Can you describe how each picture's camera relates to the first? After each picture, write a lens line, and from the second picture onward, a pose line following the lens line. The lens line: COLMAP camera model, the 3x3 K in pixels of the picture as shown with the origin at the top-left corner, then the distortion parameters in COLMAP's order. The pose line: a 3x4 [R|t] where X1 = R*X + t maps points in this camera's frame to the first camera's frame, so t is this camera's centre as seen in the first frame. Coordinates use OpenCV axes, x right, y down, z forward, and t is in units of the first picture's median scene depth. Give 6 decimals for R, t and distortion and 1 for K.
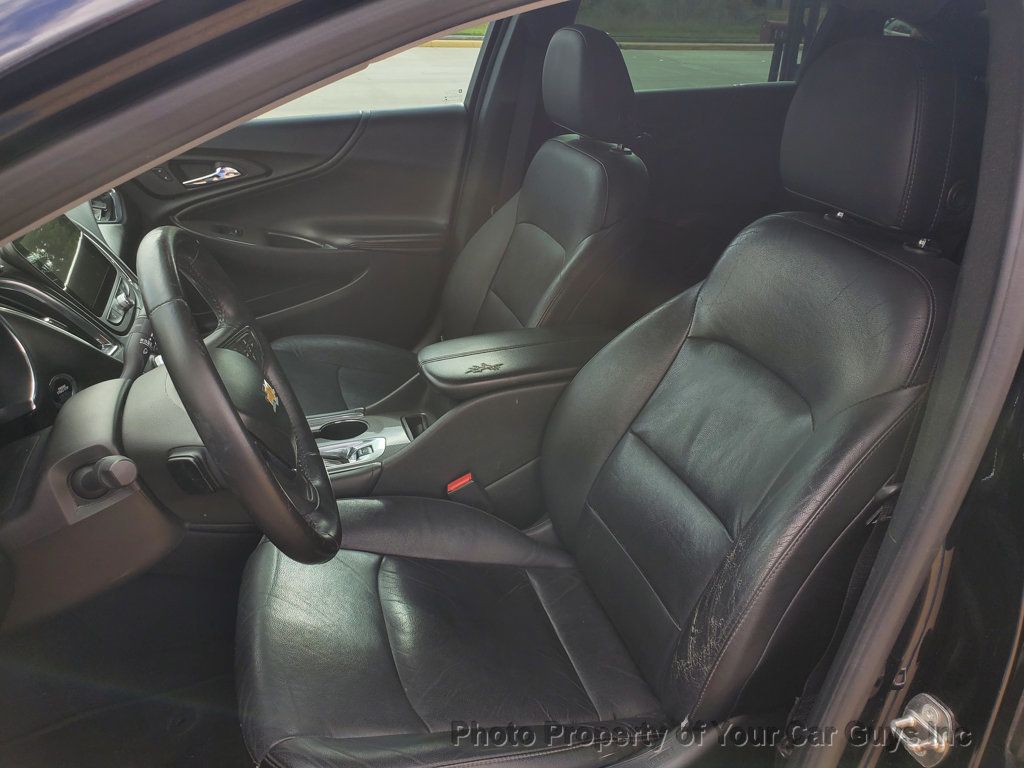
lens RADIAL K [[792.2, 0, 516.6], [0, 792.2, 385.6], [0, 0, 1]] dist [0.000585, 0.023356]
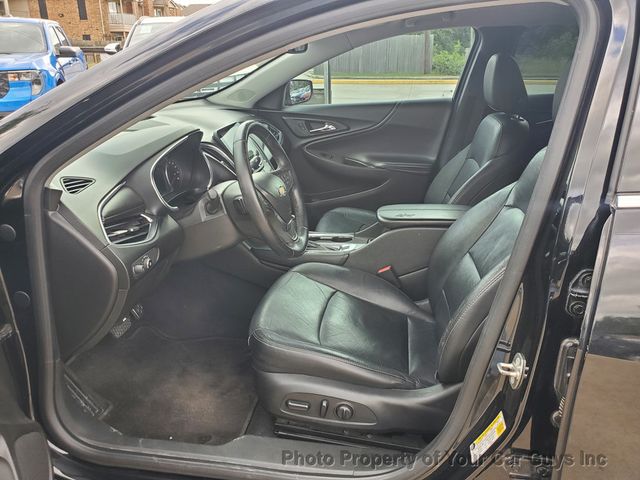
lens RADIAL K [[495.1, 0, 322.9], [0, 495.1, 241.0], [0, 0, 1]] dist [0.000585, 0.023356]
pose [[0.887254, 0.132113, -0.441958, 0.244303], [-0.177129, 0.982234, -0.061981, 0.114382], [0.425918, 0.133277, 0.894892, -0.150703]]
